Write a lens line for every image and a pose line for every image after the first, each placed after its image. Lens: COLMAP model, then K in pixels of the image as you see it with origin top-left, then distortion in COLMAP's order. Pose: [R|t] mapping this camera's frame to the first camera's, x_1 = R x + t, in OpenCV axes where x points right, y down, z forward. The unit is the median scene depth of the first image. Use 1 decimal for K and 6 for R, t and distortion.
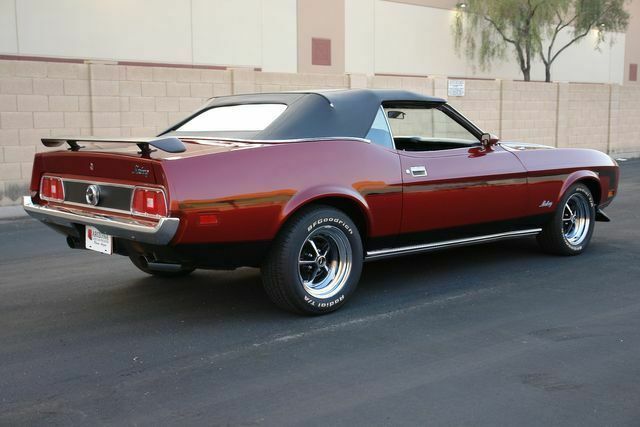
lens RADIAL K [[764.3, 0, 321.5], [0, 764.3, 214.2], [0, 0, 1]] dist [0.020065, 0.055858]
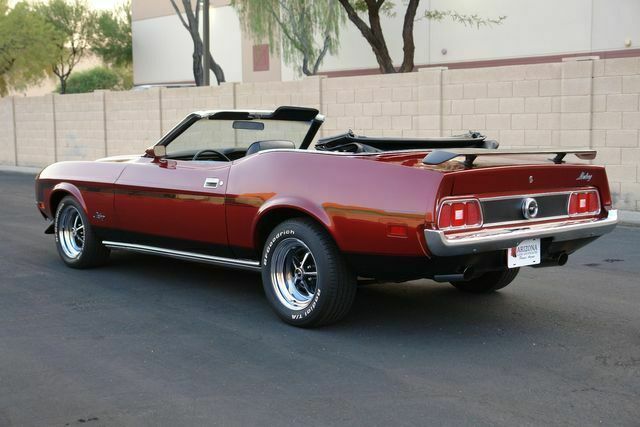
lens RADIAL K [[881.1, 0, 320.9], [0, 881.1, 213.3], [0, 0, 1]] dist [0.027715, 0.100481]
pose [[-0.013430, 0.115662, -0.993198, 0.782501], [-0.116139, 0.986384, 0.116439, -0.102986], [0.993142, 0.116912, 0.000185, 0.713893]]
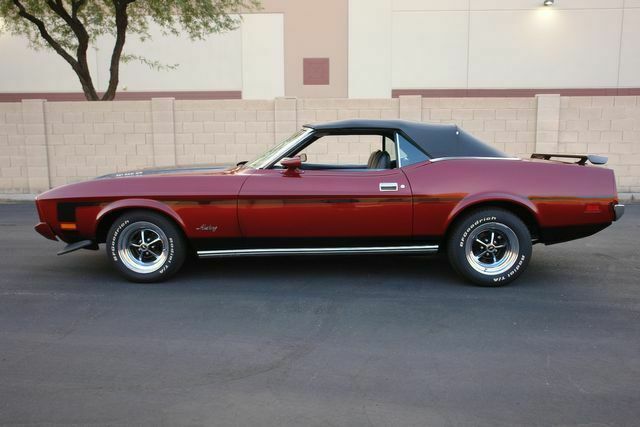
lens RADIAL K [[560.6, 0, 325.2], [0, 560.6, 212.4], [0, 0, 1]] dist [-0.016854, 0.007455]
pose [[0.708646, 0.103795, -0.697888, 0.506831], [-0.091137, 0.994300, 0.055337, -0.050864], [0.699654, 0.024389, 0.714066, 0.317992]]
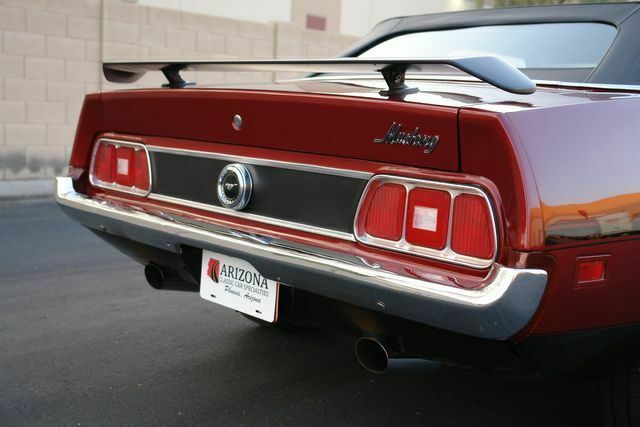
lens RADIAL K [[764.3, 0, 321.5], [0, 764.3, 214.2], [0, 0, 1]] dist [0.020065, 0.055858]
pose [[0.997323, 0.053336, 0.050020, -0.112813], [-0.054164, 0.998414, 0.015342, -0.007644], [-0.049123, -0.018010, 0.998630, 0.230921]]
